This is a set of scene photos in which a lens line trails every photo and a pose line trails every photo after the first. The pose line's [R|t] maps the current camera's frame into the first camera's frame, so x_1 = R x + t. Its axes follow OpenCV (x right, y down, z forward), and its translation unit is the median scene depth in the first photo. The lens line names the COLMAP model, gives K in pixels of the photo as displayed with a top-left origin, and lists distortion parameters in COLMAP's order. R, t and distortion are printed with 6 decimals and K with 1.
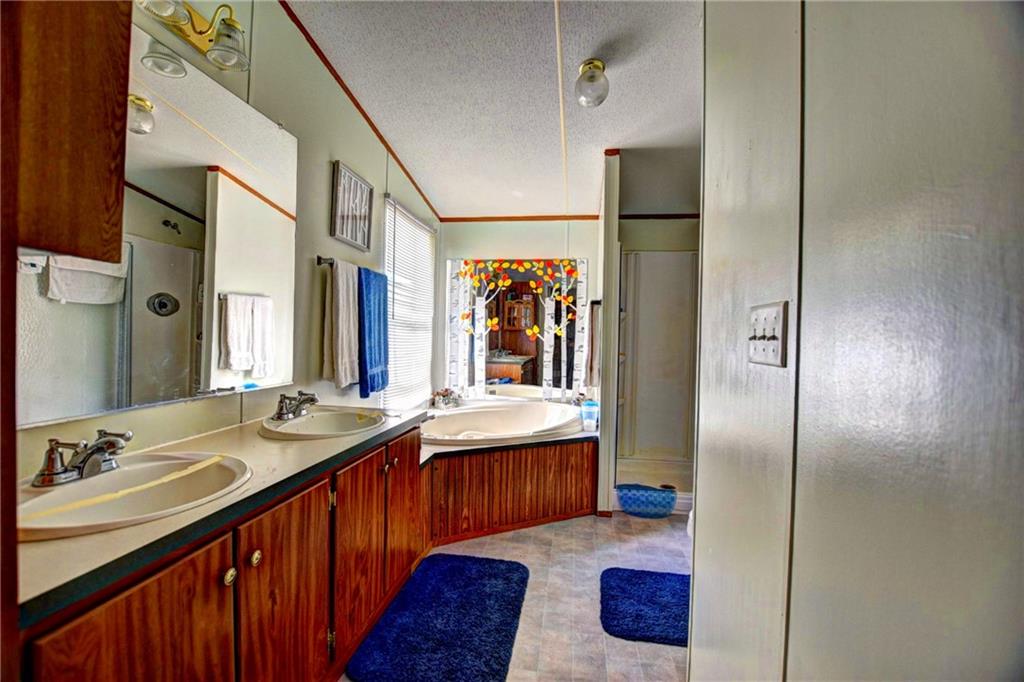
lens RADIAL K [[451.1, 0, 510.8], [0, 451.1, 343.8], [0, 0, 1]] dist [-0.032330, 0.003353]
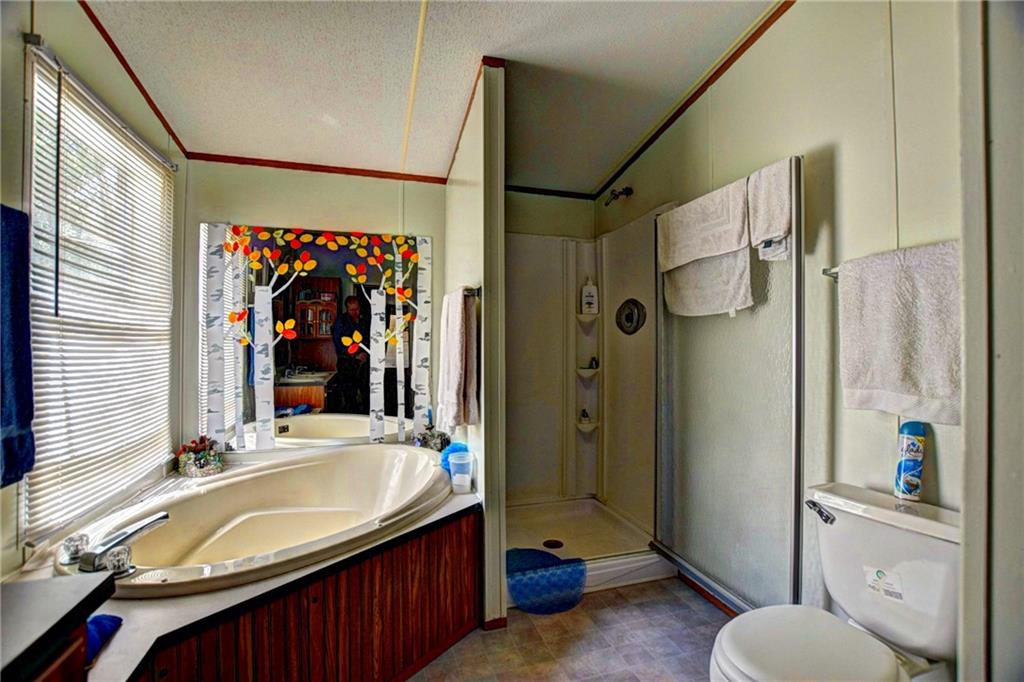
lens RADIAL K [[451.1, 0, 510.8], [0, 451.1, 343.8], [0, 0, 1]] dist [-0.032330, 0.003353]
pose [[0.900979, -0.018463, 0.433469, -0.028566], [0.026069, 0.999593, -0.011609, -0.007666], [-0.433078, 0.021759, 0.901094, 0.301477]]
